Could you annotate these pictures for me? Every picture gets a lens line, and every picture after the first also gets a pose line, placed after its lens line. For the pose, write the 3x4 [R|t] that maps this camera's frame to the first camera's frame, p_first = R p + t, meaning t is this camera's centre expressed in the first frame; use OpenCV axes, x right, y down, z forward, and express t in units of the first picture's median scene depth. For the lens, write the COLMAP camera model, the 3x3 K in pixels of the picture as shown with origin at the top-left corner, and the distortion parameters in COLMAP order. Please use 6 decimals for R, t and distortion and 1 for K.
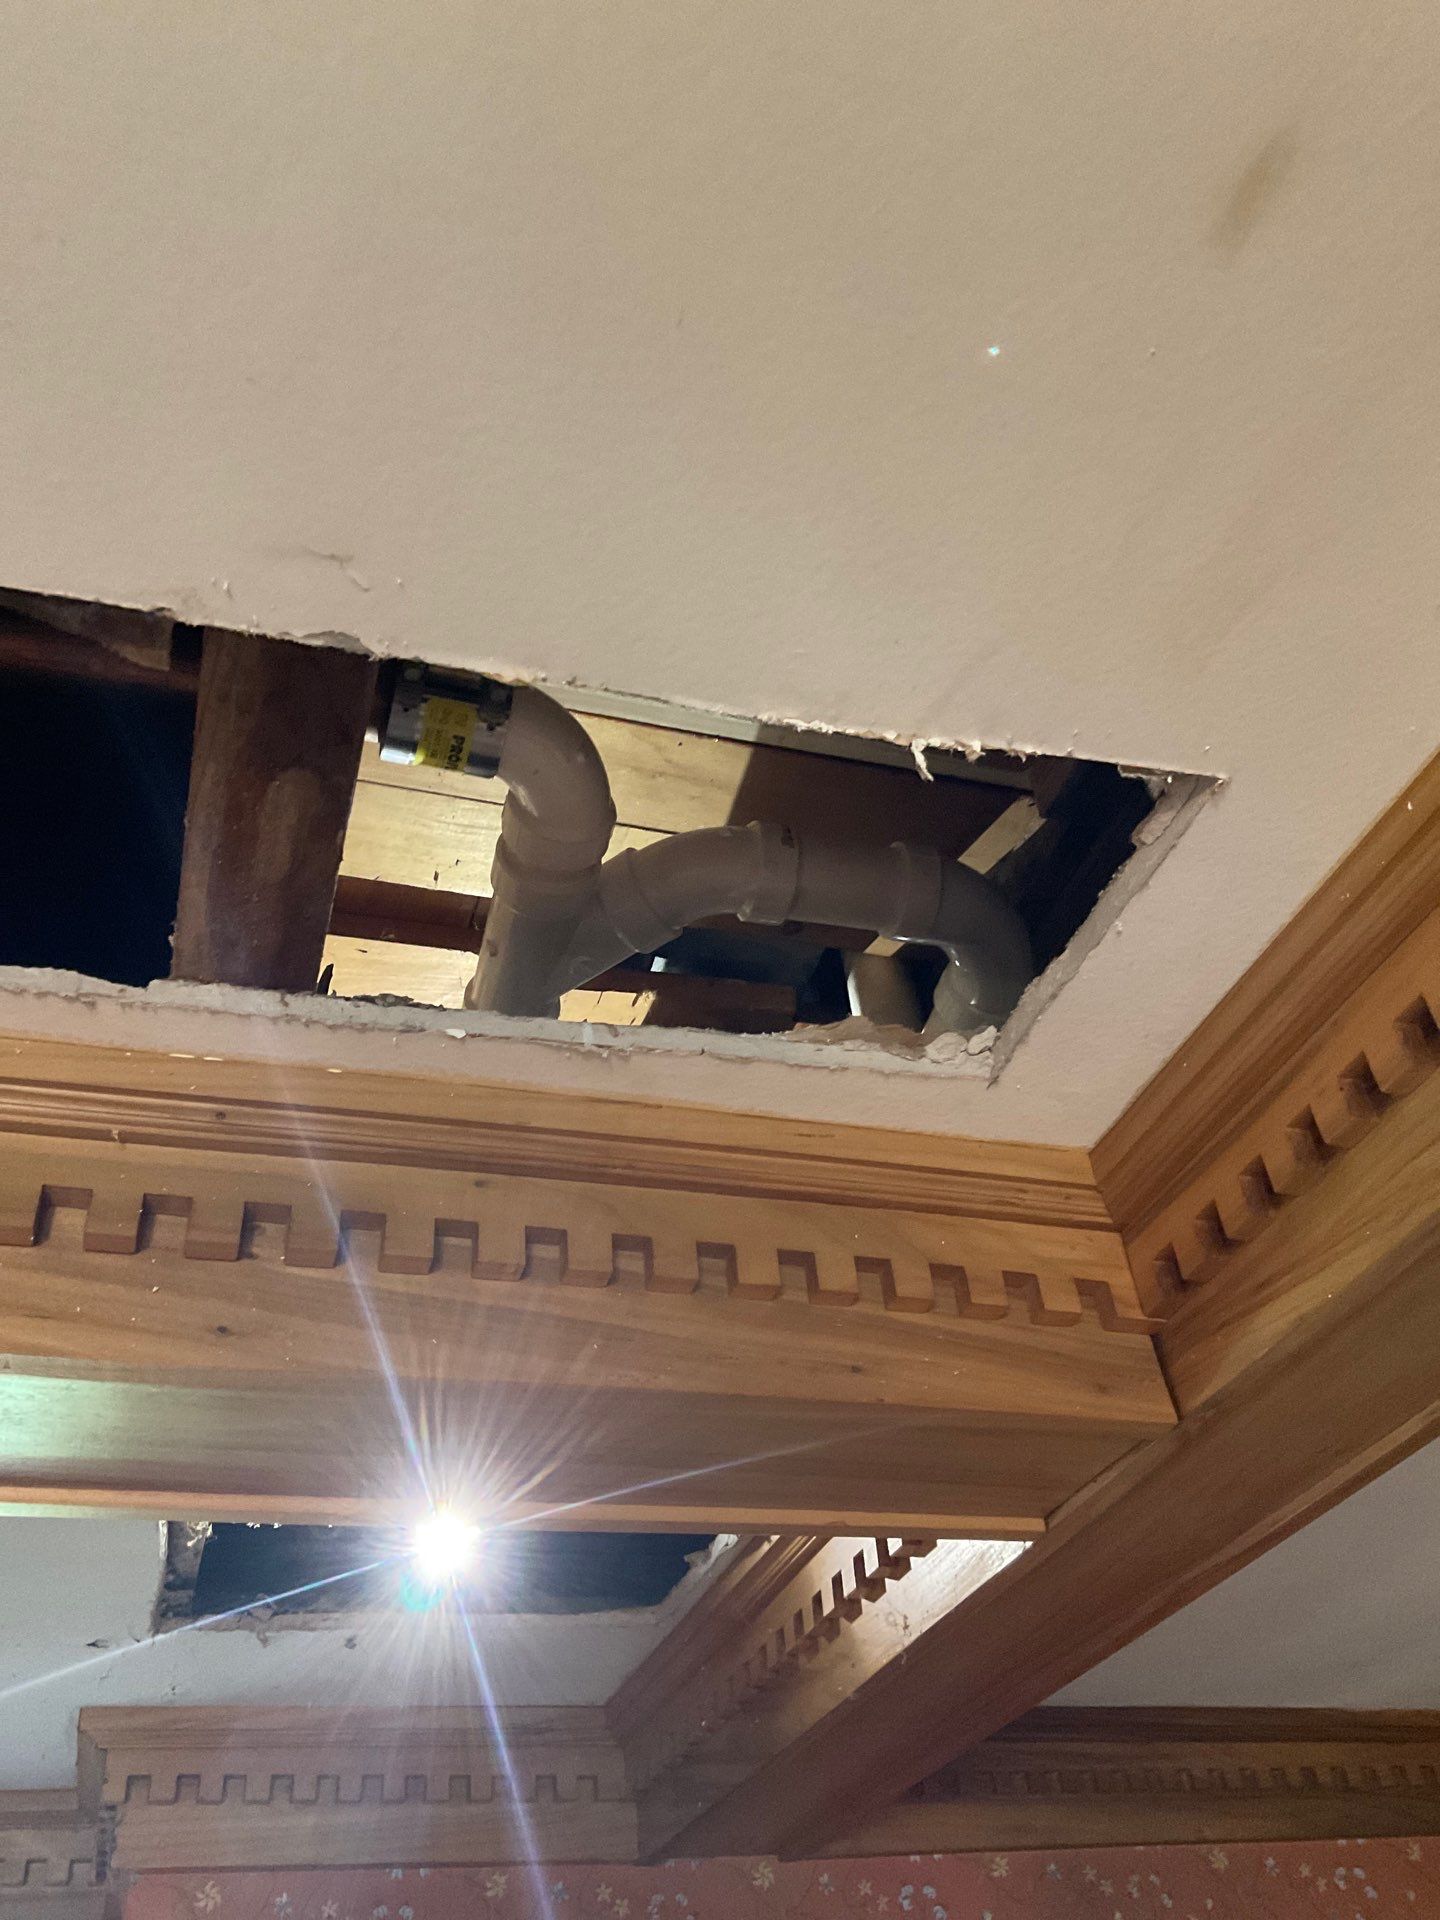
lens RADIAL K [[1609.6, 0, 723.9], [0, 1609.6, 947.8], [0, 0, 1]] dist [0.101088, -0.200109]
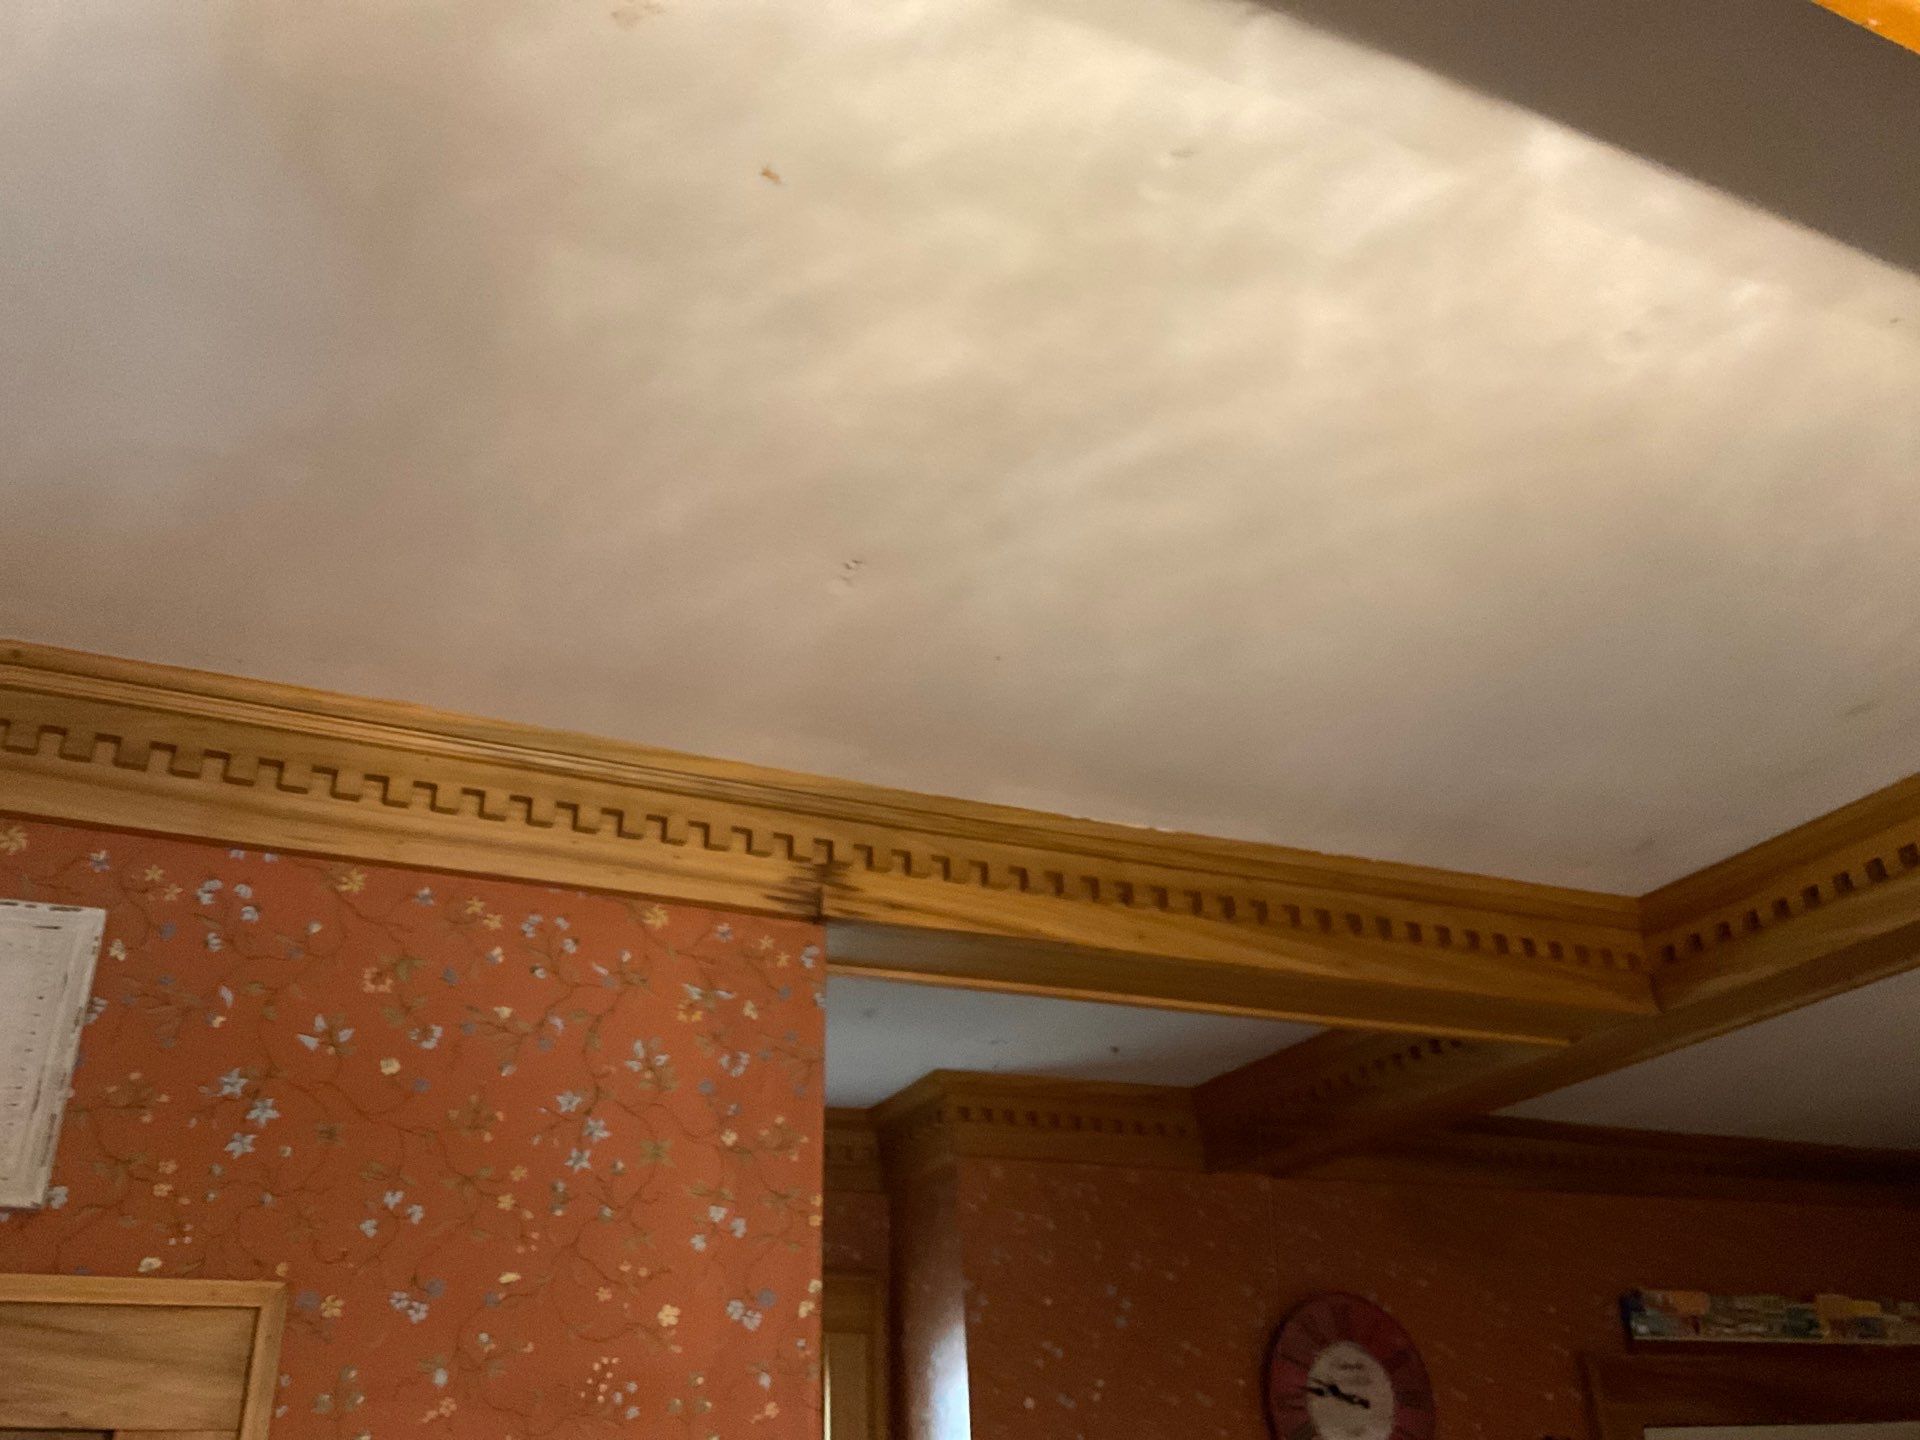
lens RADIAL K [[1609.6, 0, 960.0], [0, 1609.6, 720.0], [0, 0, 1]] dist [0.101088, -0.200109]
pose [[0.990872, 0.094628, 0.096010, -0.986547], [-0.113549, 0.969747, 0.216098, -0.516054], [-0.072657, -0.225027, 0.971640, -1.118885]]
